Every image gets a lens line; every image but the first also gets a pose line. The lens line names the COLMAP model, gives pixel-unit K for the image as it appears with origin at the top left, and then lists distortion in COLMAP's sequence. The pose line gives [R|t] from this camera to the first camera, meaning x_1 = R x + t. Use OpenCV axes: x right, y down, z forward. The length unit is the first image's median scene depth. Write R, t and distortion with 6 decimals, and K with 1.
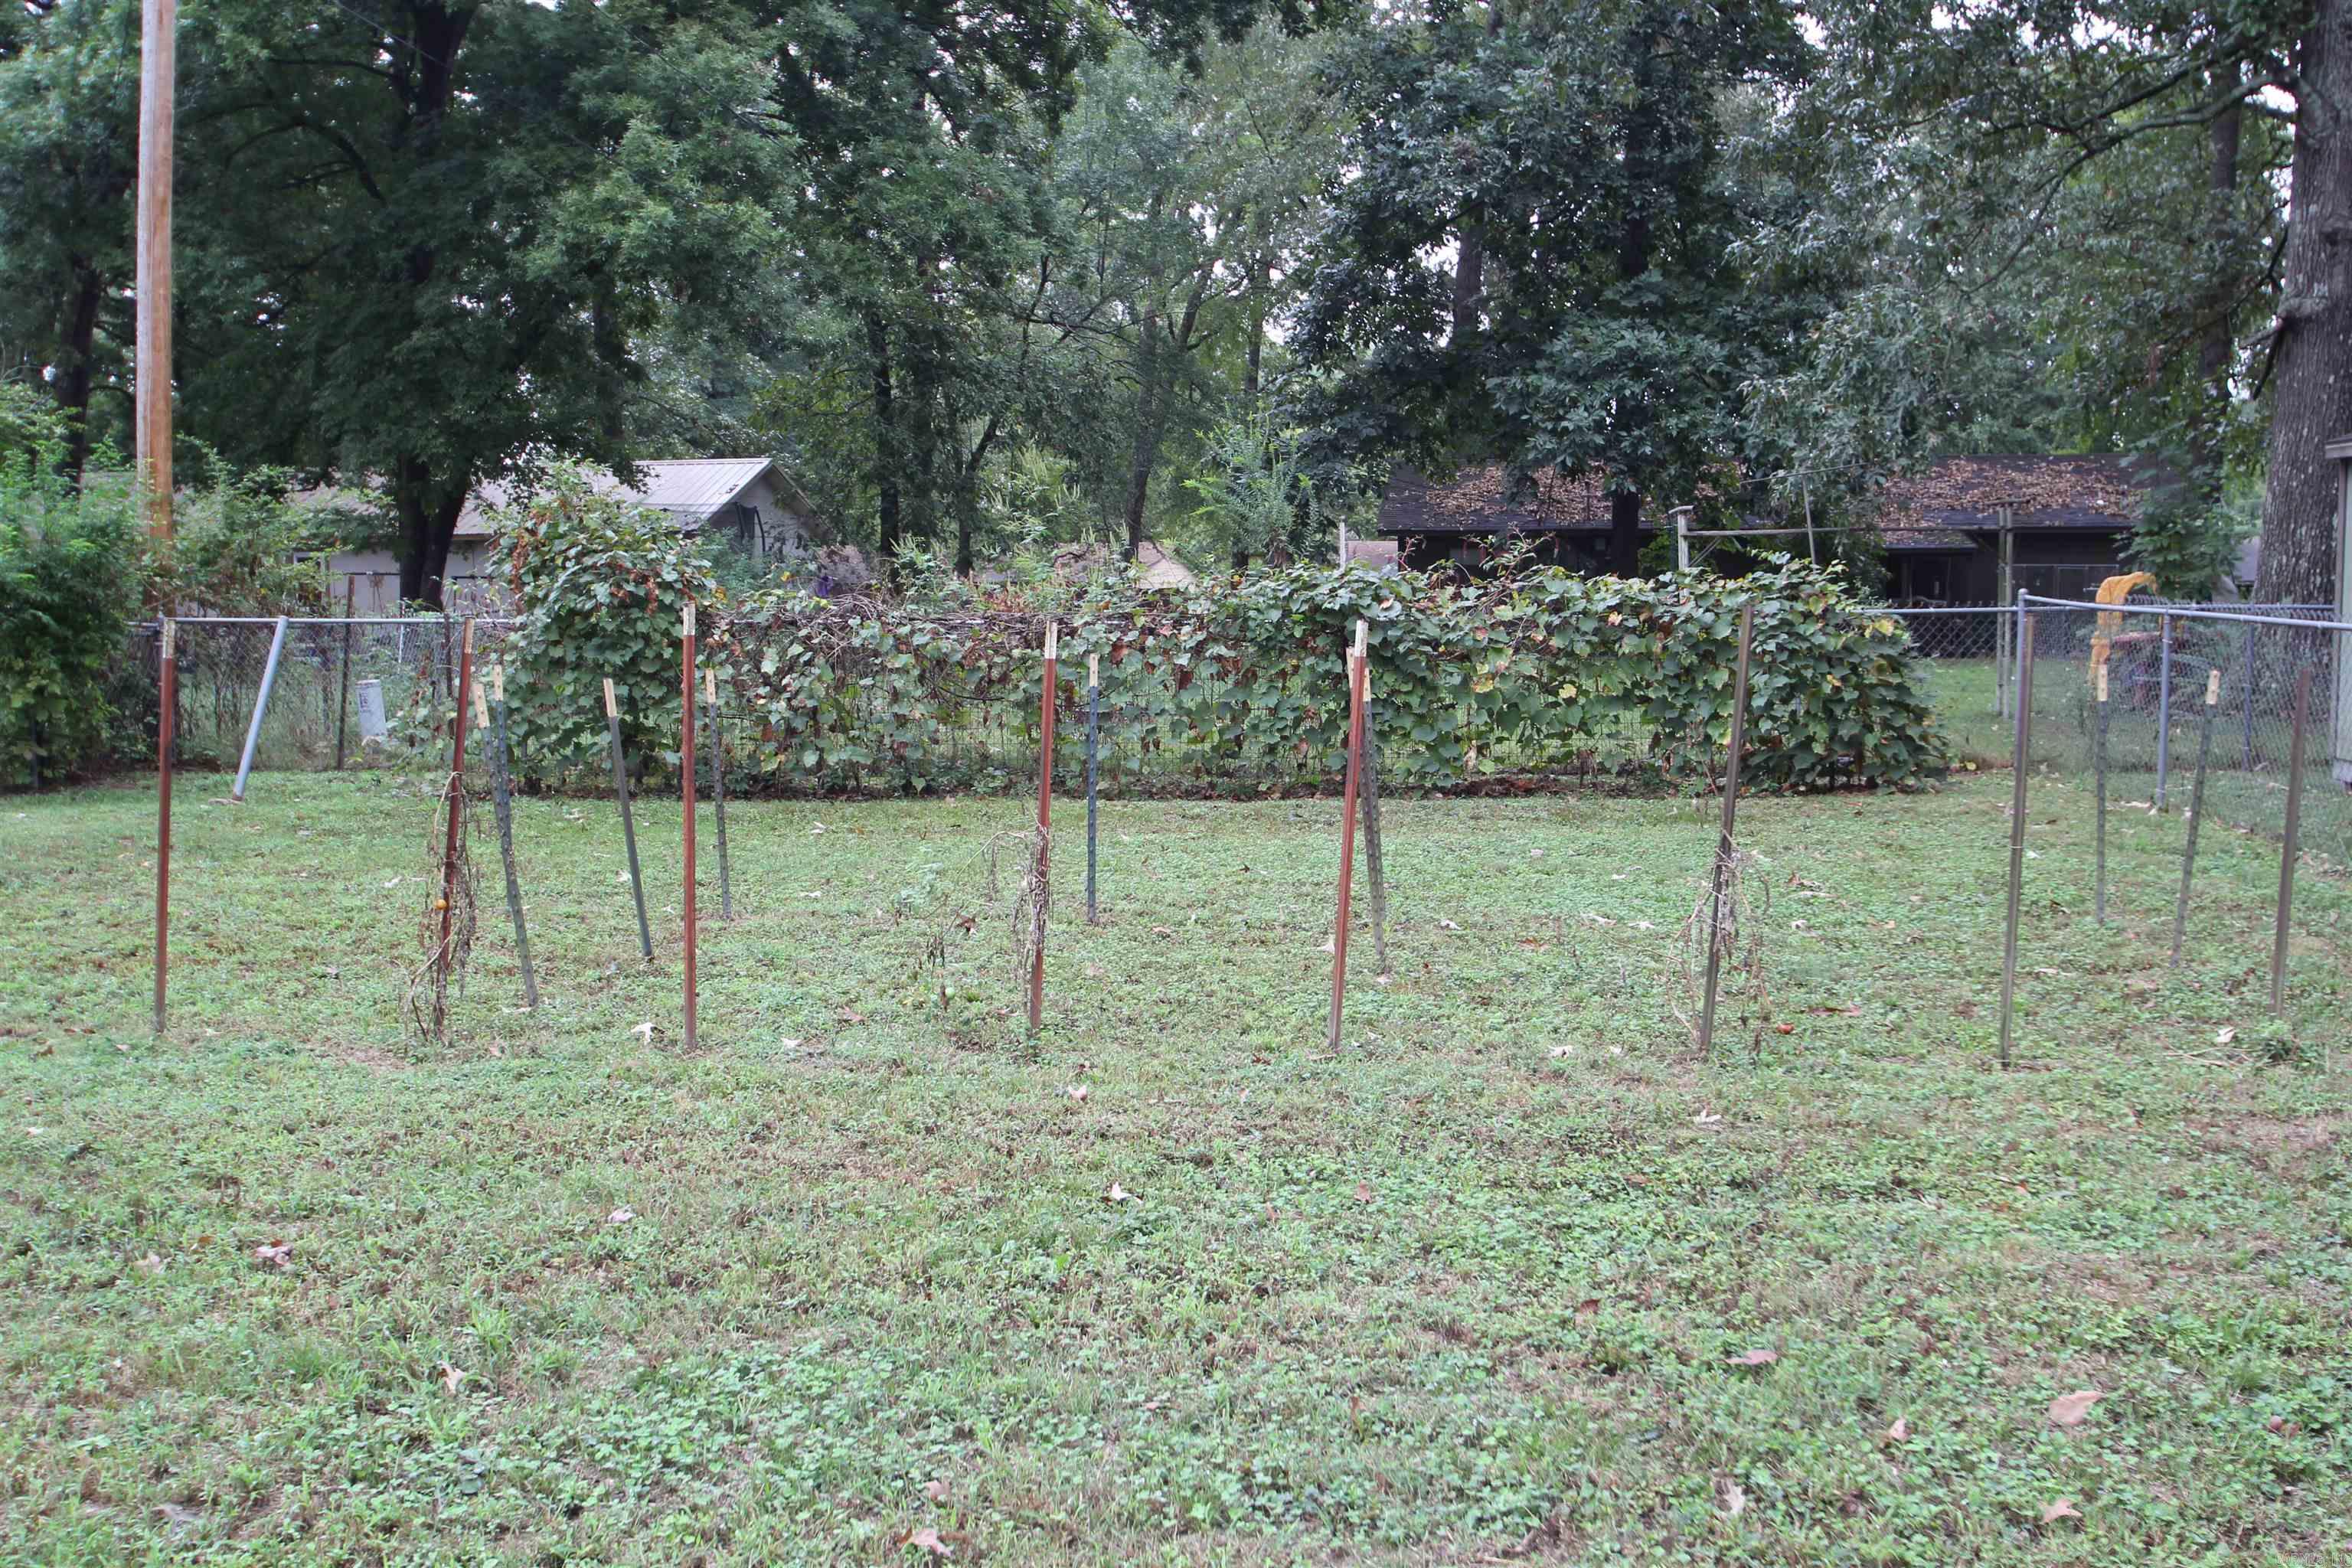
lens RADIAL K [[2547.7, 0, 1176.0], [0, 2547.7, 784.0], [0, 0, 1]] dist [-0.068324, -0.023130]
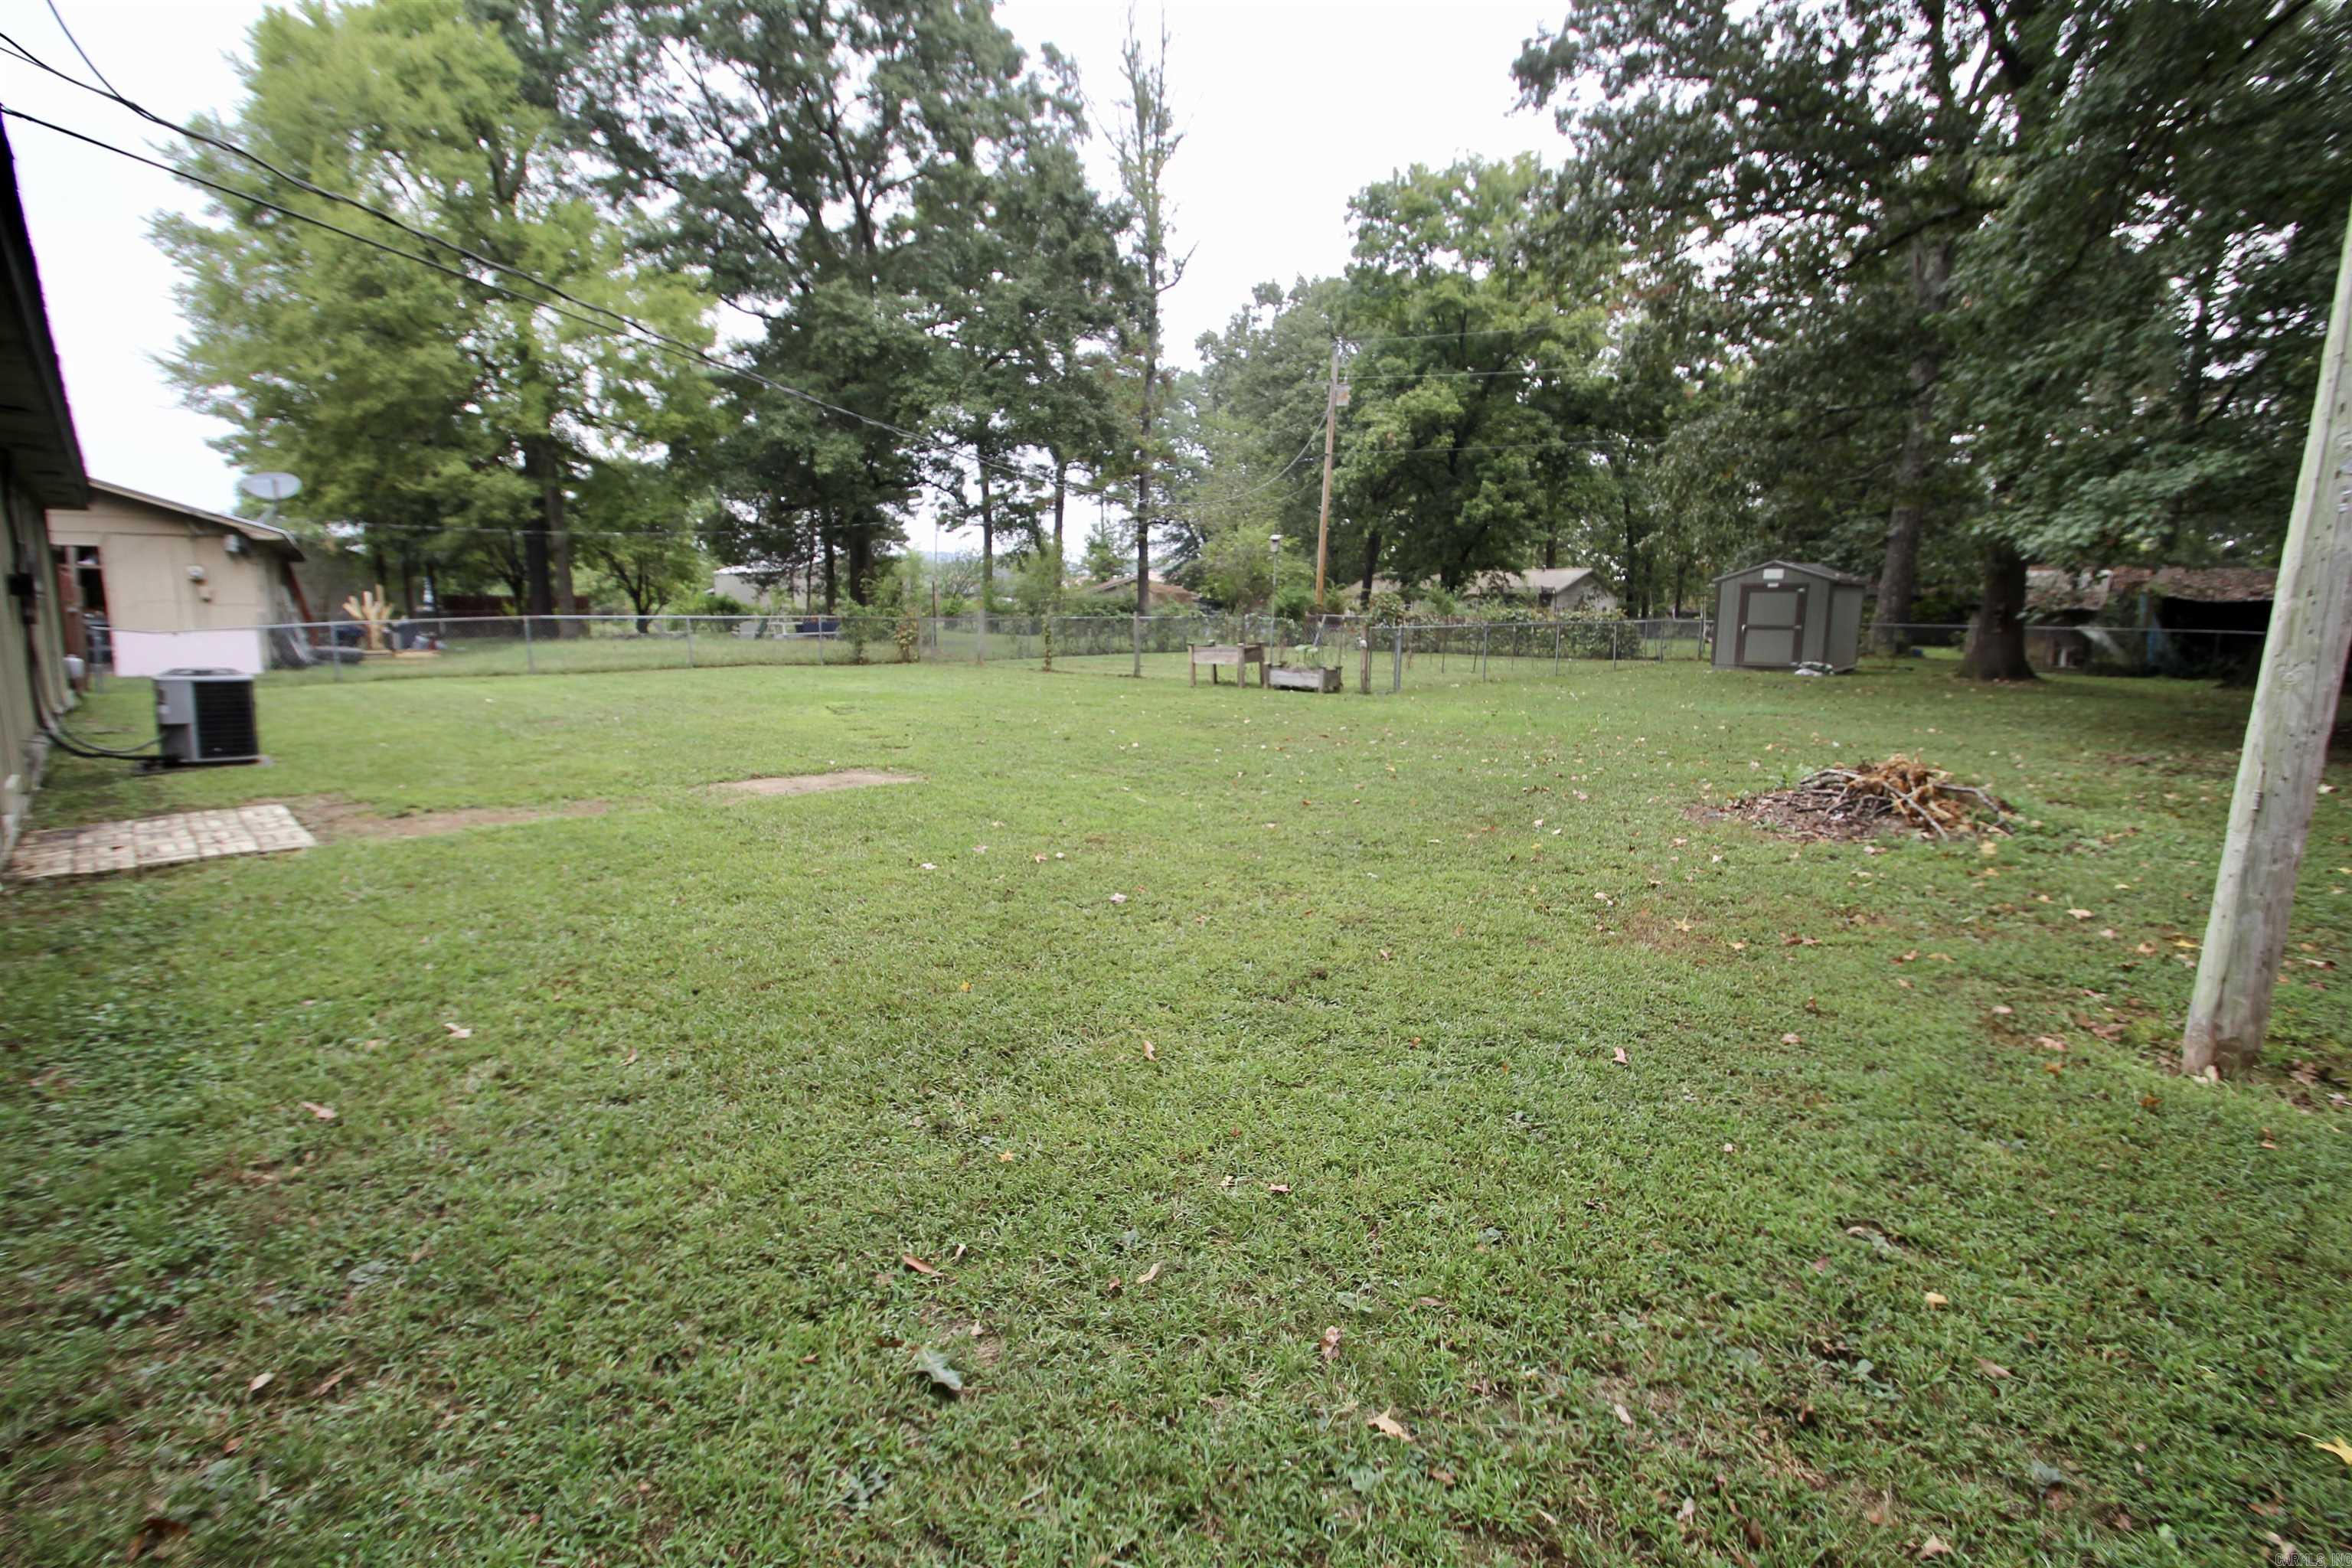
lens RADIAL K [[1125.6, 0, 1198.6], [0, 1125.6, 778.8], [0, 0, 1]] dist [-0.002143, -0.000916]
pose [[0.801538, 0.104953, -0.588661, 0.455980], [-0.063269, 0.993835, 0.091043, 0.043315], [0.594587, -0.035730, 0.803237, -0.567475]]
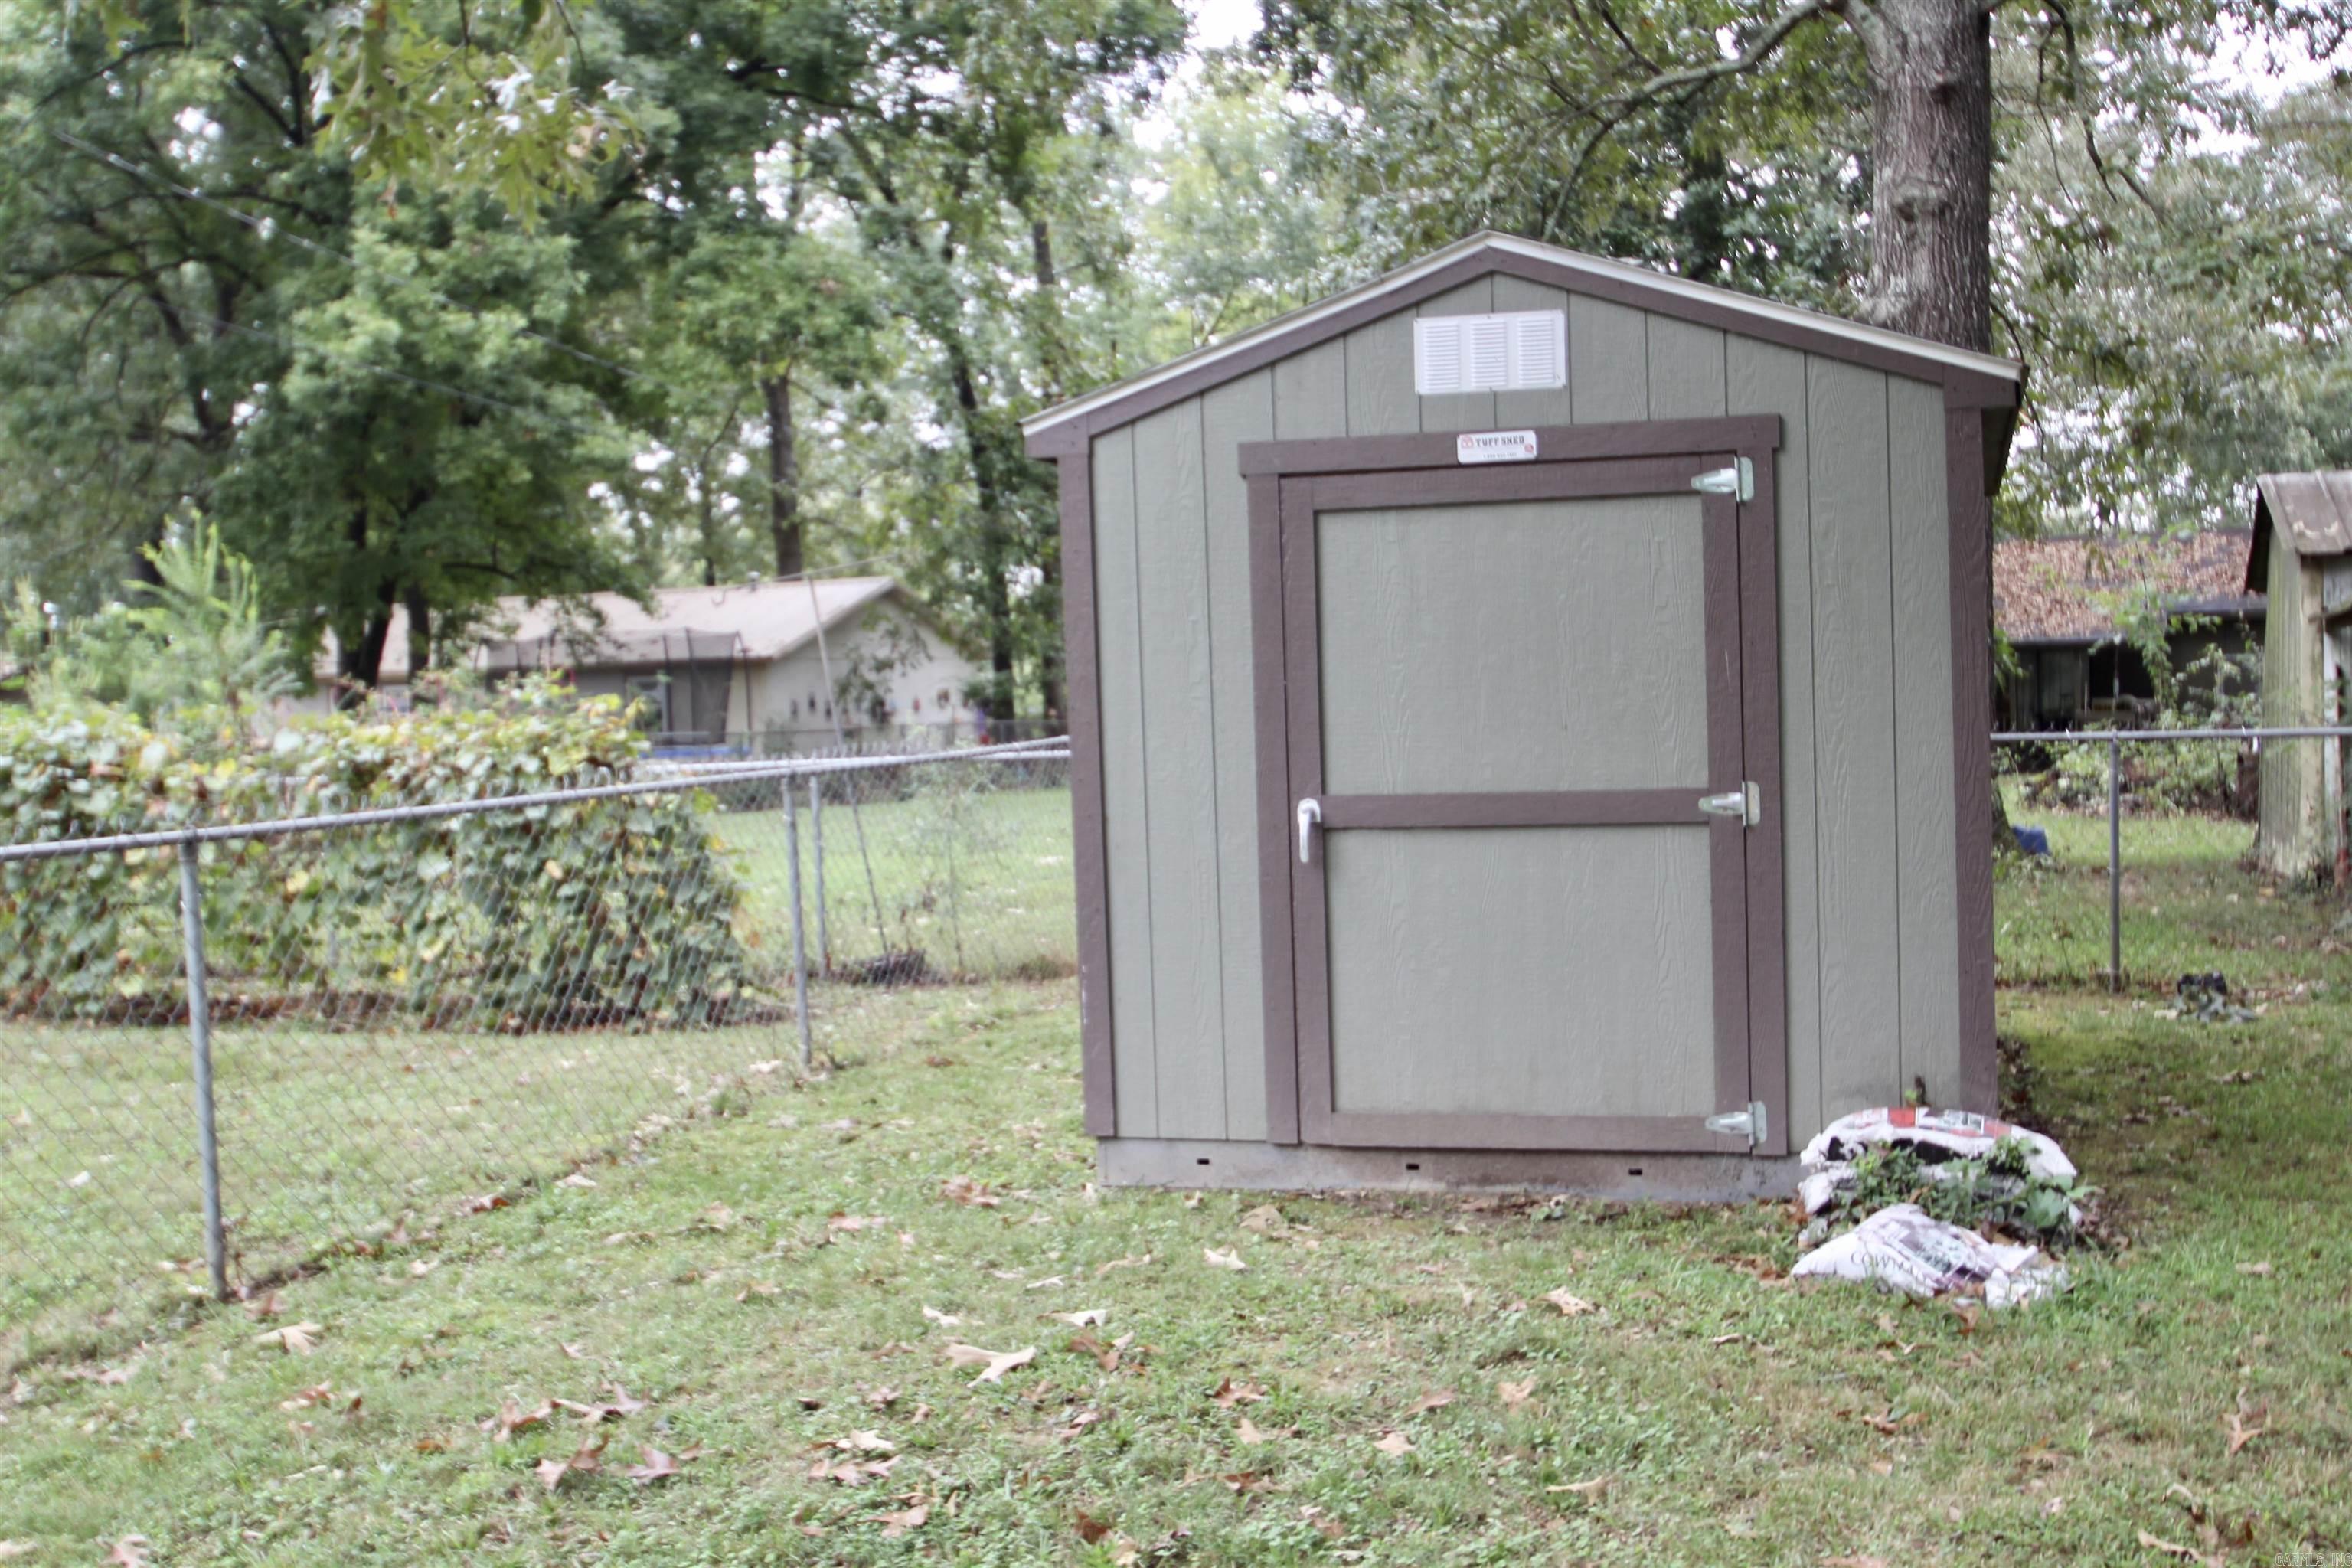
lens RADIAL K [[2547.7, 0, 1176.0], [0, 2547.7, 784.0], [0, 0, 1]] dist [-0.068324, -0.023130]
pose [[0.967853, -0.013051, -0.251178, 0.314732], [0.002656, 0.999127, -0.041681, -0.015060], [0.251503, 0.039674, 0.967043, 0.166722]]
